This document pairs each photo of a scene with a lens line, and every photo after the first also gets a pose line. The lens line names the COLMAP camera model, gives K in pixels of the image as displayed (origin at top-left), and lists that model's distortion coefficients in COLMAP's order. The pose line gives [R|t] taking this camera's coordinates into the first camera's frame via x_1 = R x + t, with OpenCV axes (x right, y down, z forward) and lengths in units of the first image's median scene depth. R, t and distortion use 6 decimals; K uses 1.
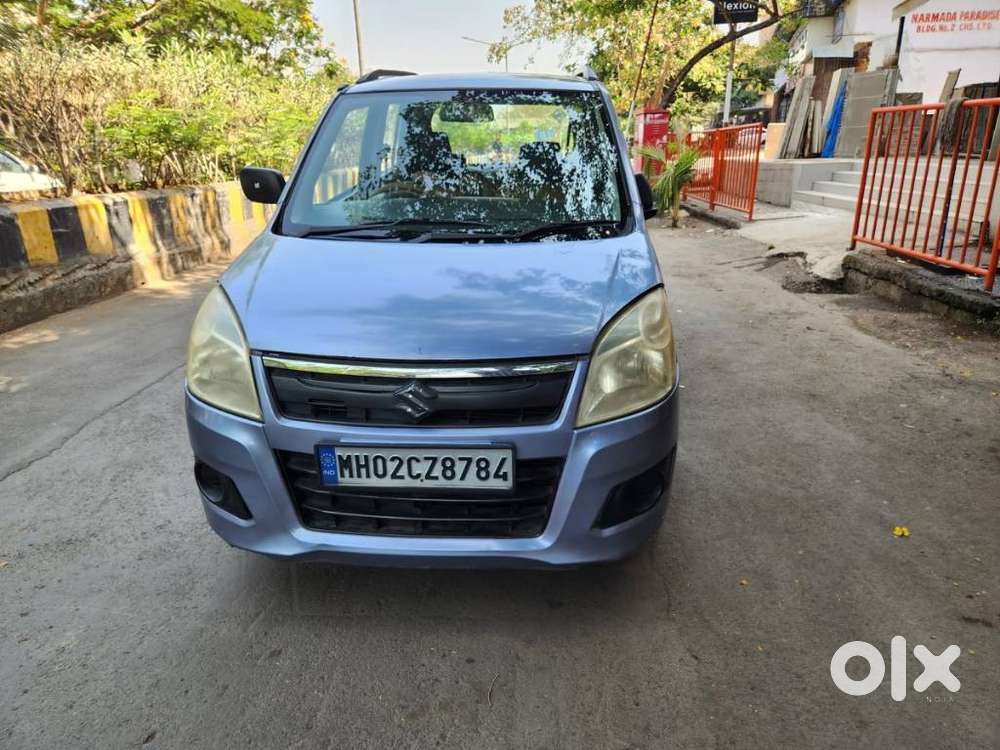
lens RADIAL K [[648.0, 0, 500.6], [0, 648.0, 403.8], [0, 0, 1]] dist [0.070071, -0.051161]
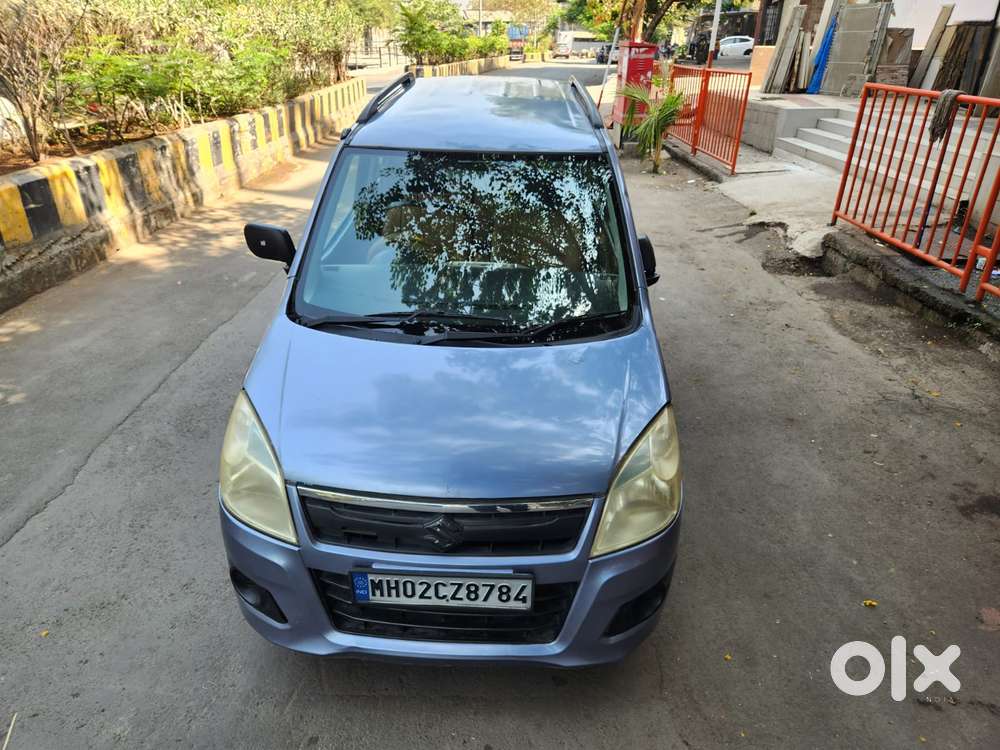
lens RADIAL K [[649.0, 0, 483.5], [0, 649.0, 376.6], [0, 0, 1]] dist [0.072919, -0.053073]
pose [[0.999342, 0.009071, 0.035129, -0.053831], [-0.013652, 0.991097, 0.132441, -0.209807], [-0.033615, -0.132833, 0.990568, -0.020666]]
